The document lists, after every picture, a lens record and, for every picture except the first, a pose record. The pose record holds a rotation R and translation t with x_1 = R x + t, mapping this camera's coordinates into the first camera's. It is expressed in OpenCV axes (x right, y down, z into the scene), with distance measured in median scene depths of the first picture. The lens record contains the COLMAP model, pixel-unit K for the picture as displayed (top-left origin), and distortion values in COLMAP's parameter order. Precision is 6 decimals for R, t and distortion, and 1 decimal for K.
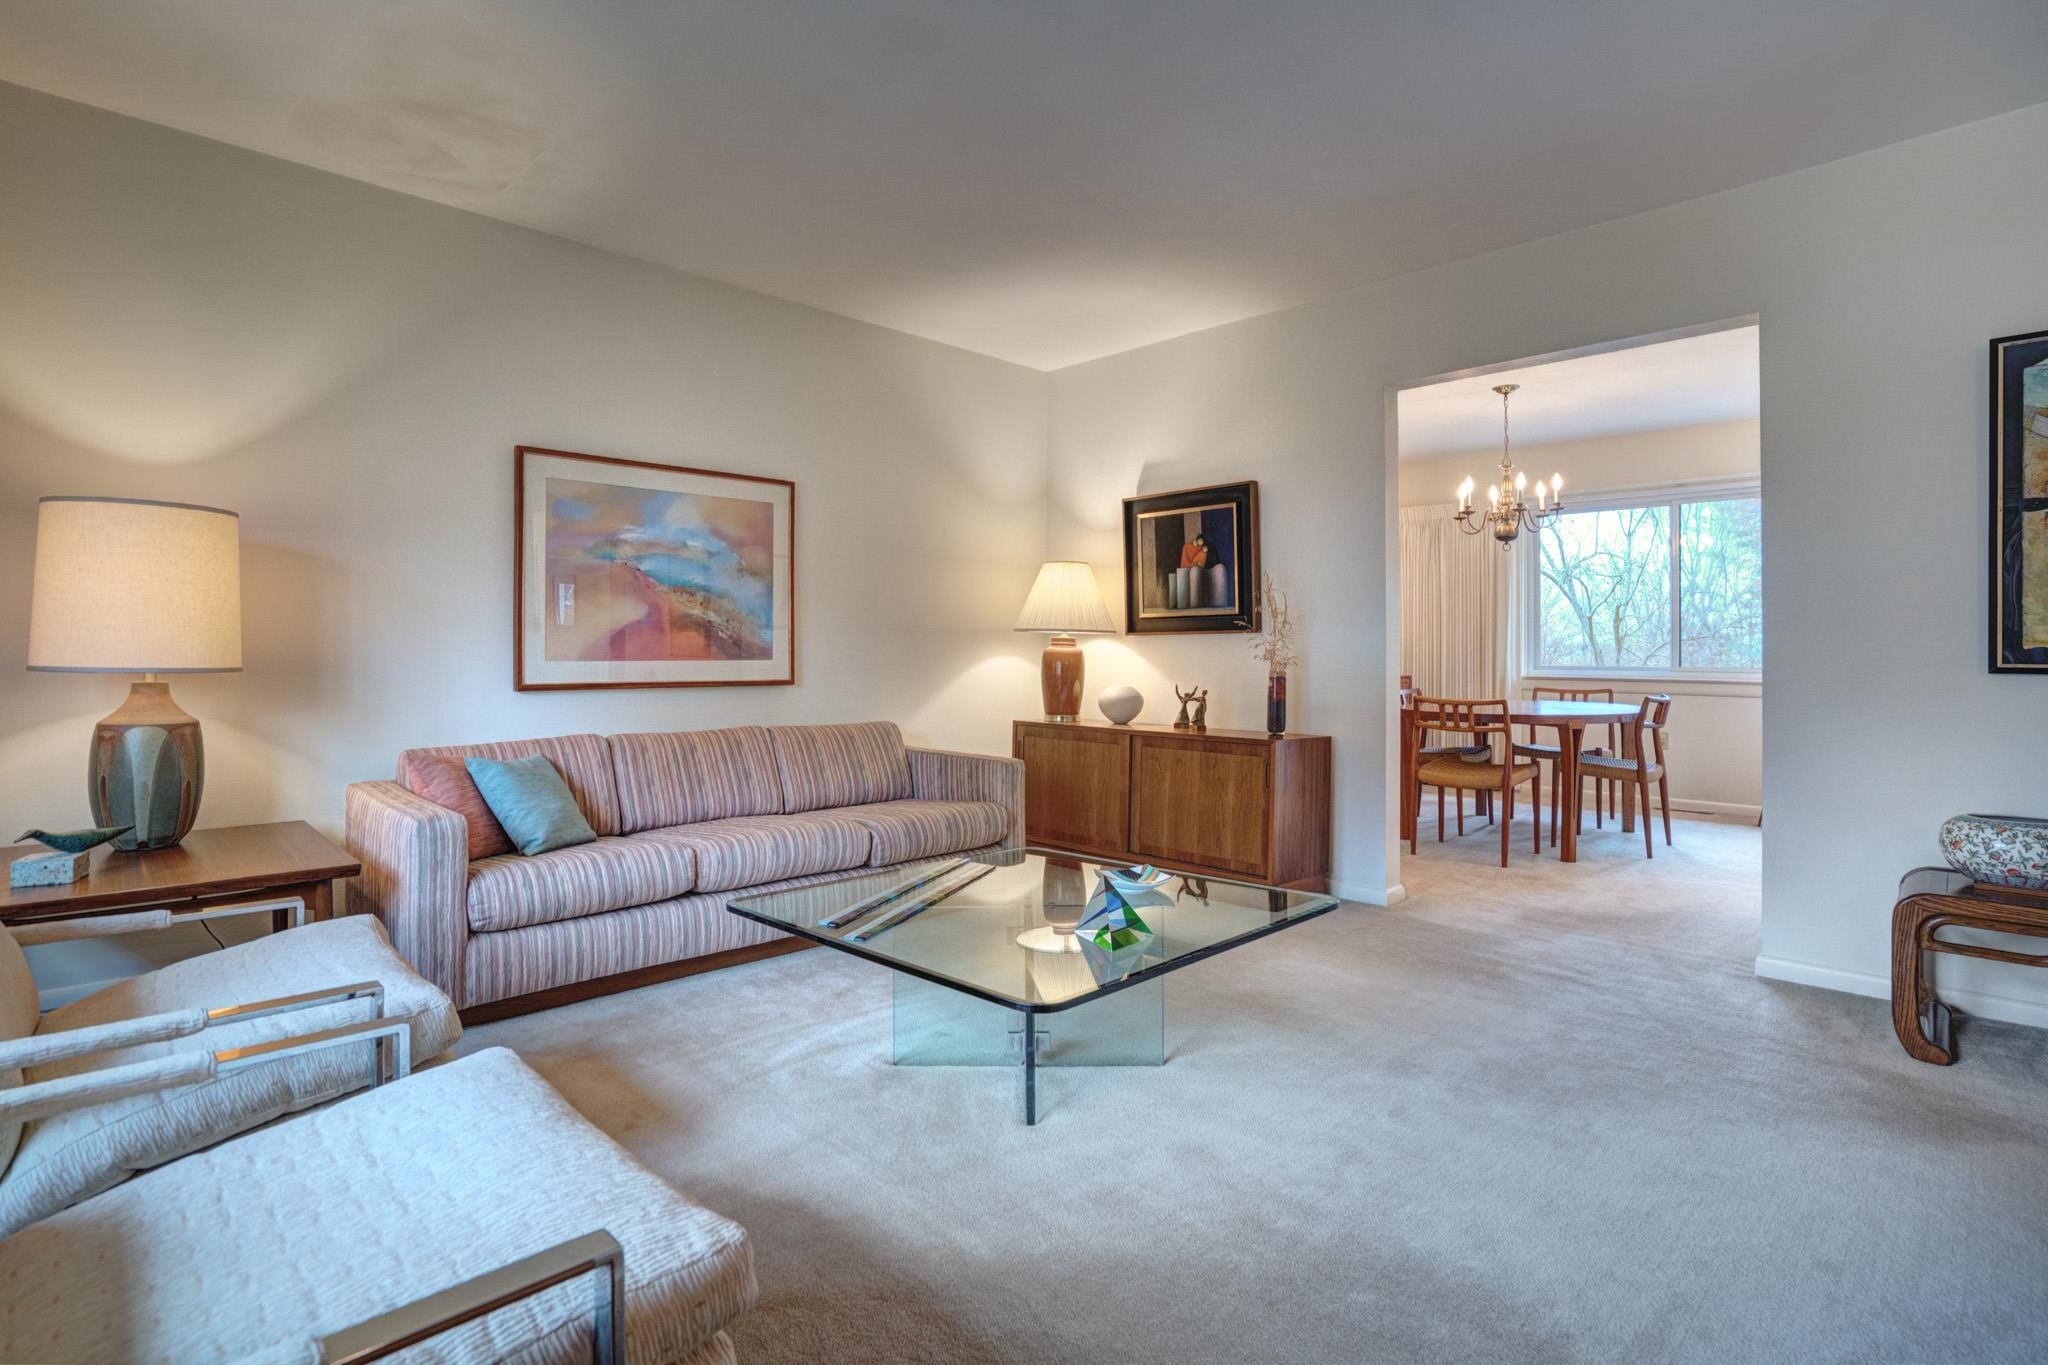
lens RADIAL K [[980.9, 0, 1018.3], [0, 980.9, 648.7], [0, 0, 1]] dist [-0.039582, 0.009943]
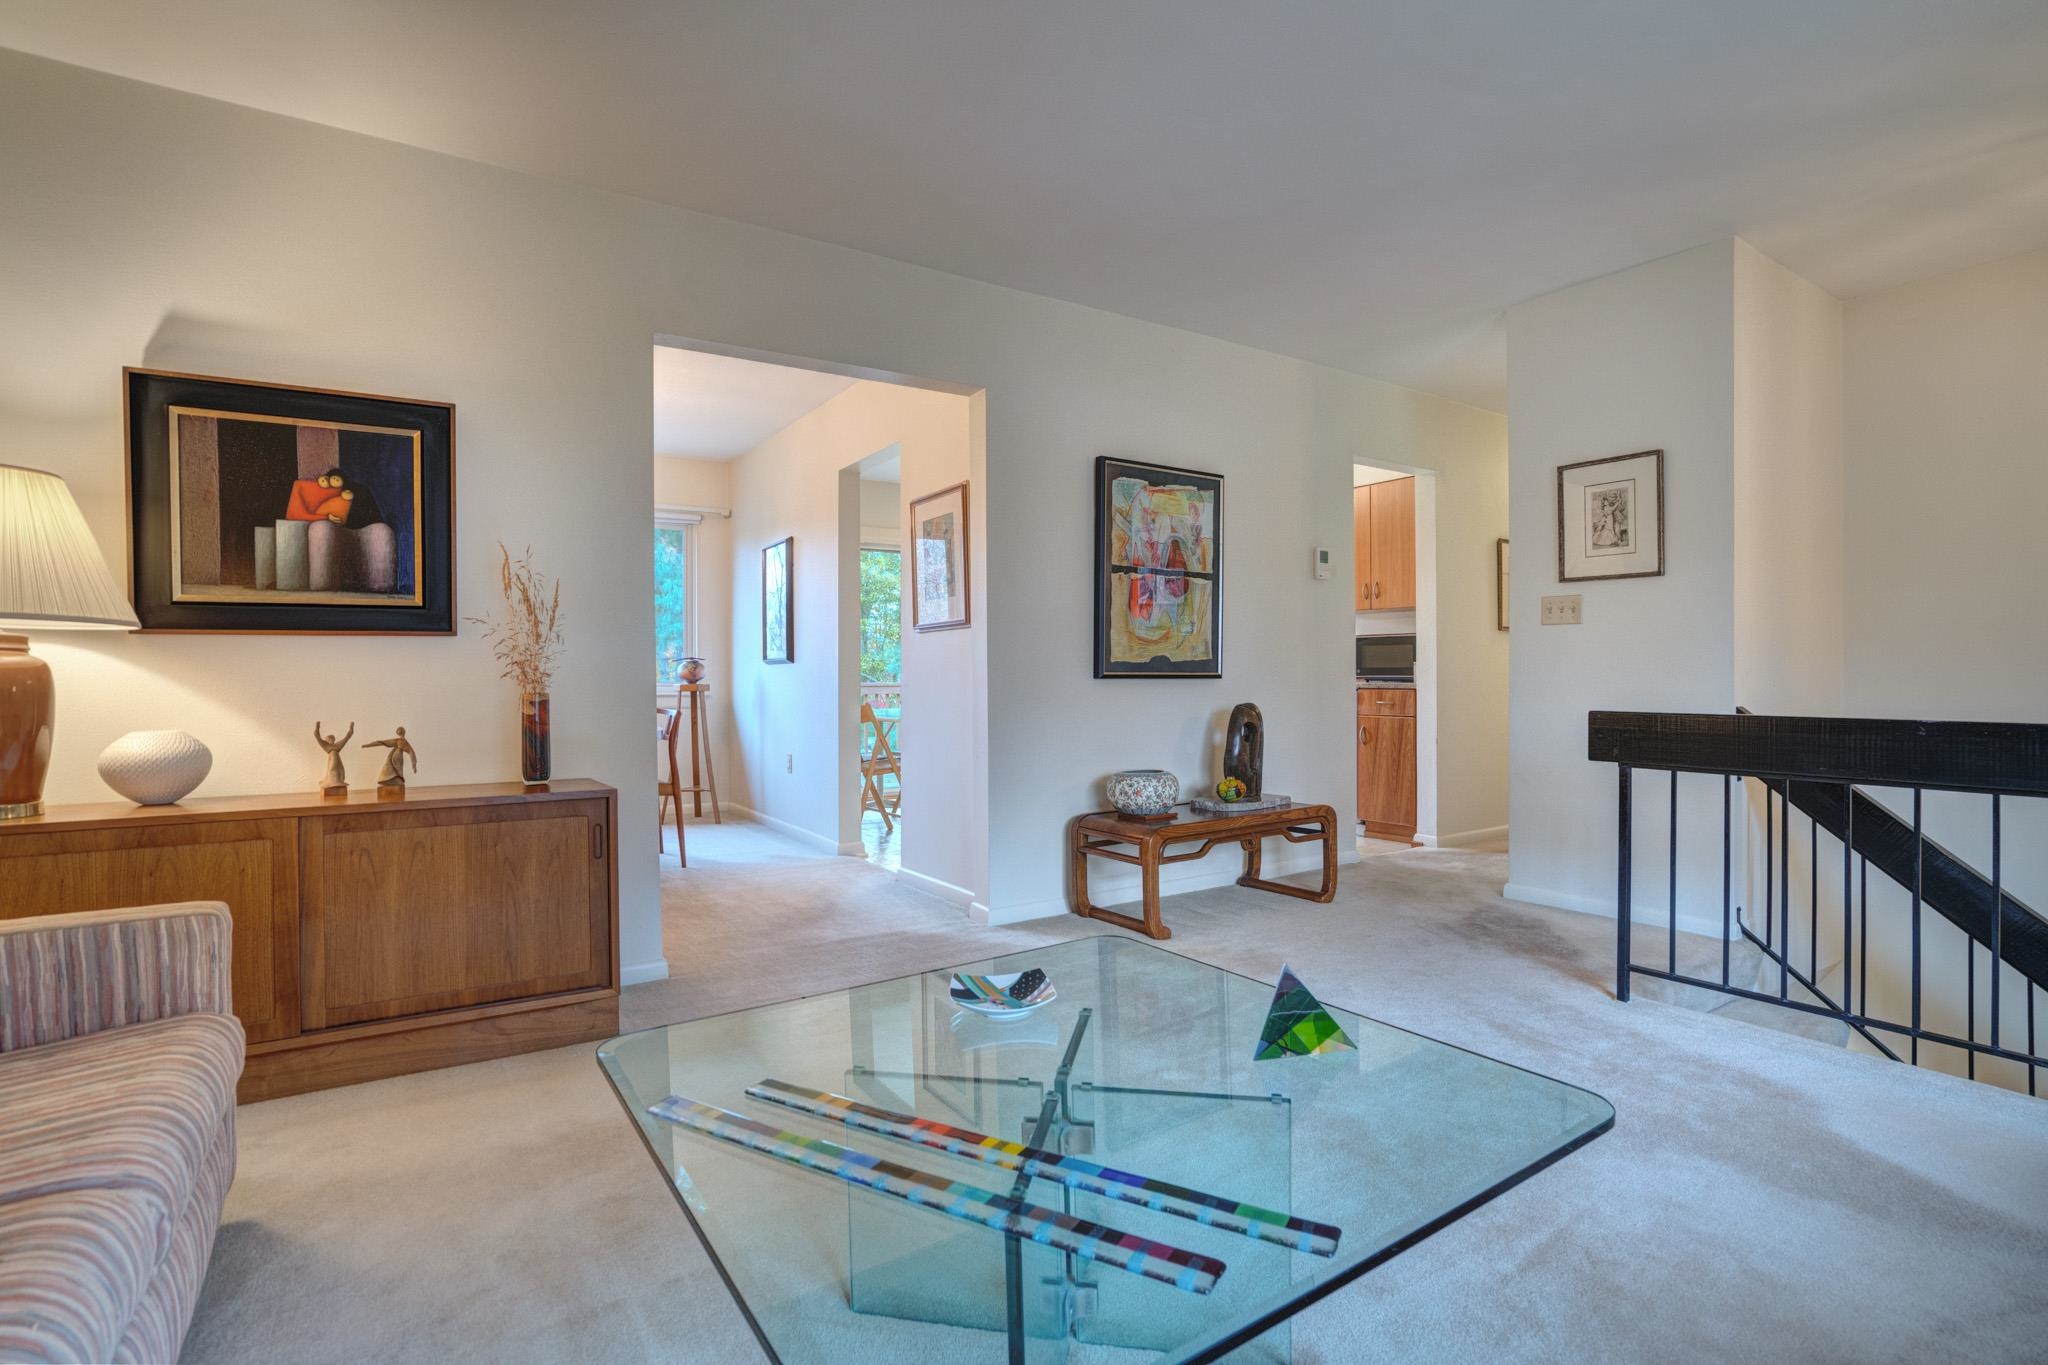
lens RADIAL K [[980.9, 0, 999.4], [0, 980.9, 676.4], [0, 0, 1]] dist [-0.039582, 0.009943]
pose [[0.213869, -0.009611, 0.976815, -0.307319], [0.000568, 0.999953, 0.009714, 0.004676], [-0.976862, -0.001523, 0.213864, 0.484731]]
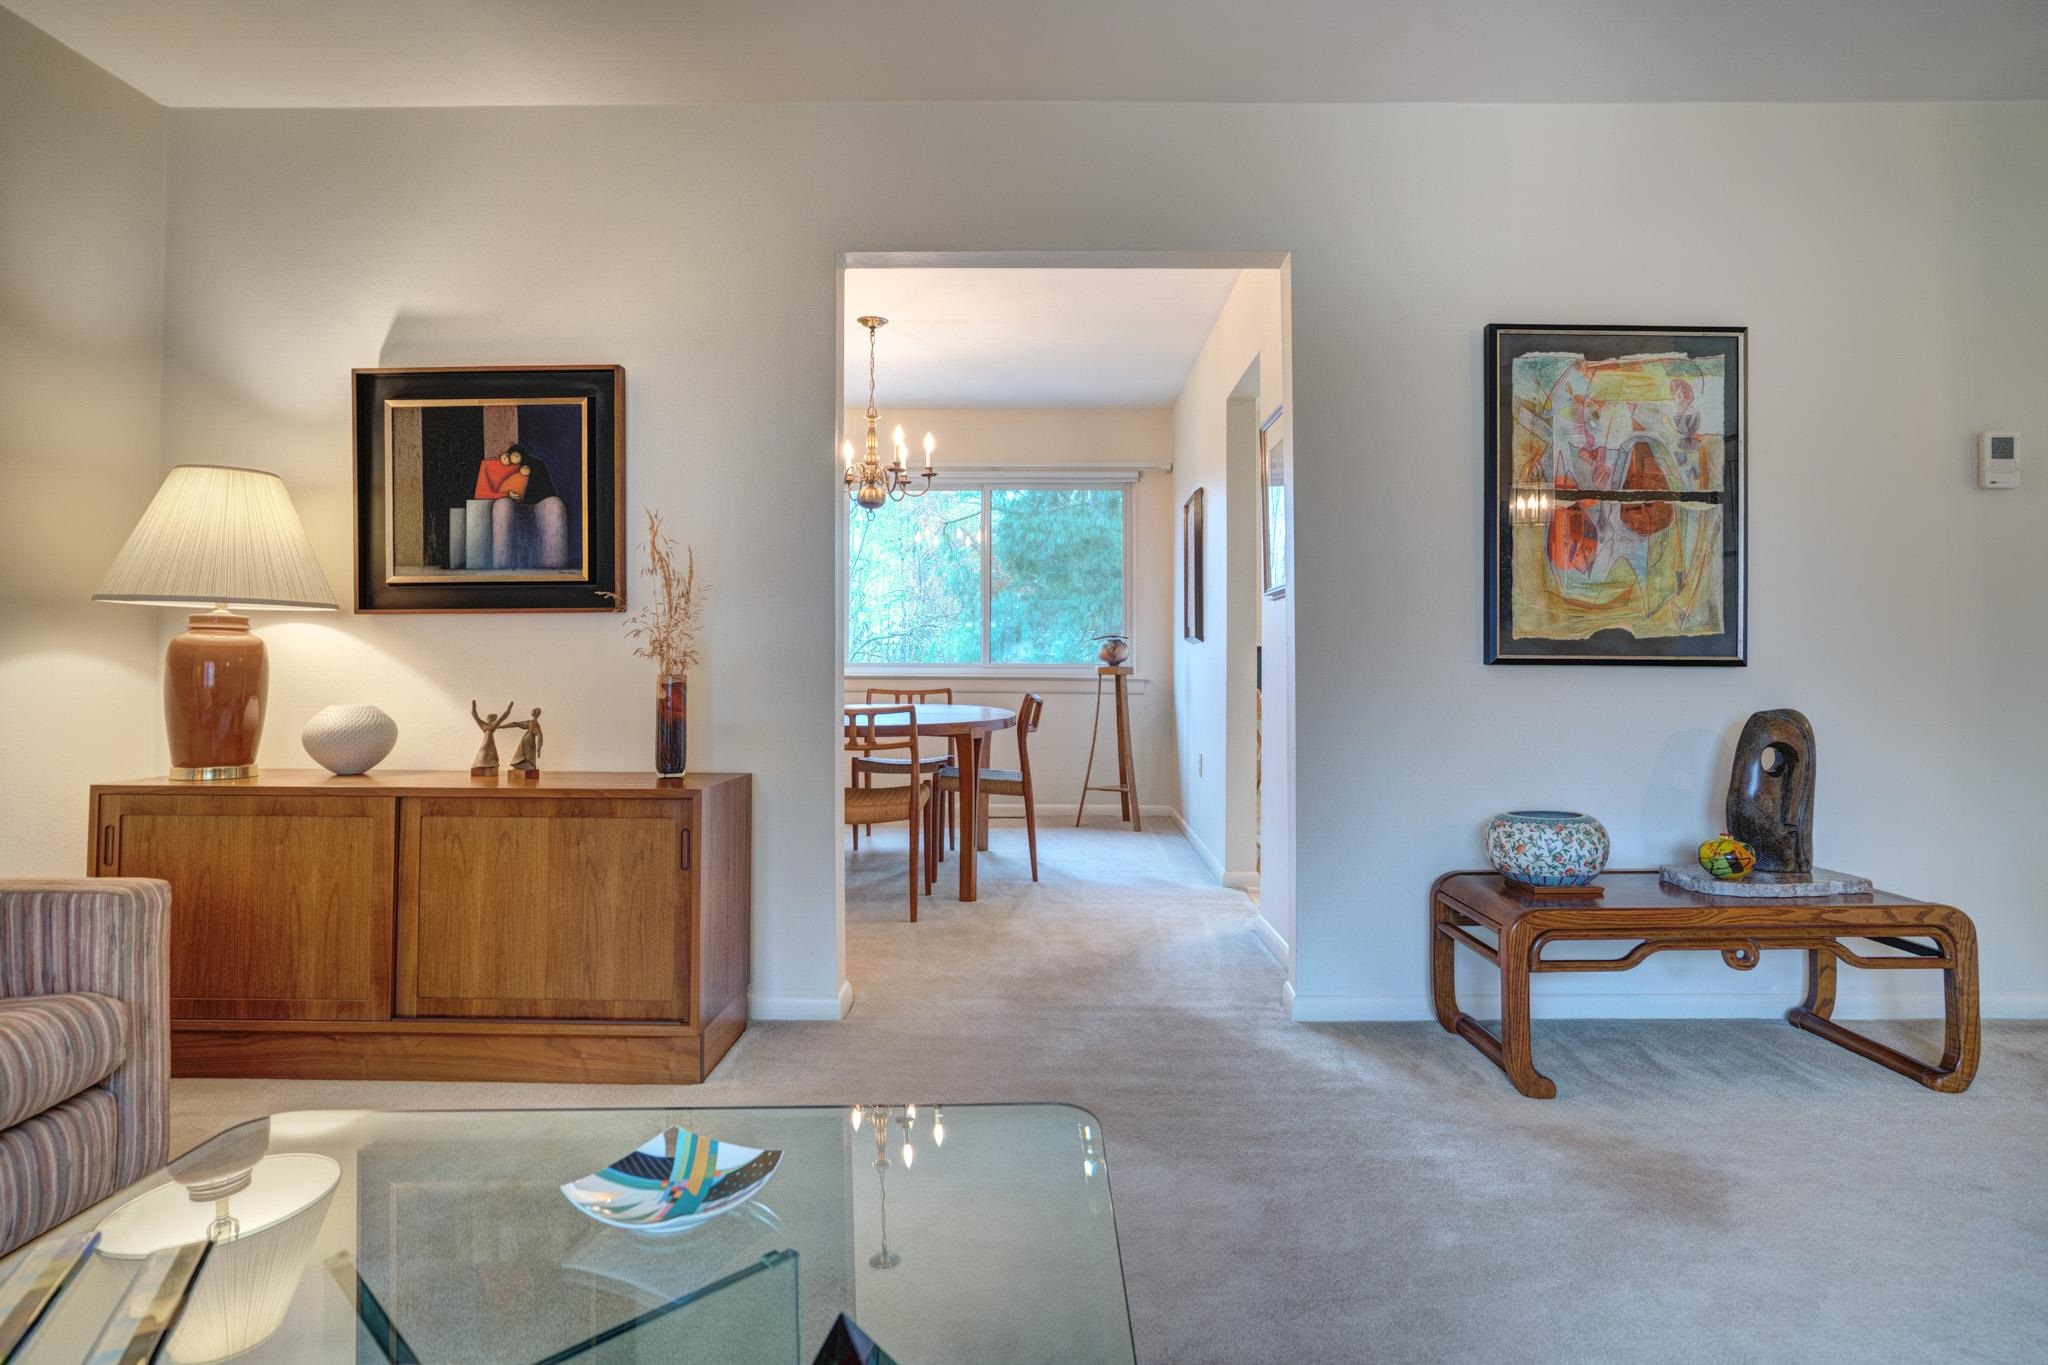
lens RADIAL K [[1095.8, 0, 1030.2], [0, 1095.8, 629.0], [0, 0, 1]] dist [-0.040068, 0.025022]
pose [[0.707371, 0.012171, 0.706738, -0.057693], [-0.001032, 0.999868, -0.016186, 0.004843], [-0.706842, 0.010720, 0.707290, 0.320618]]
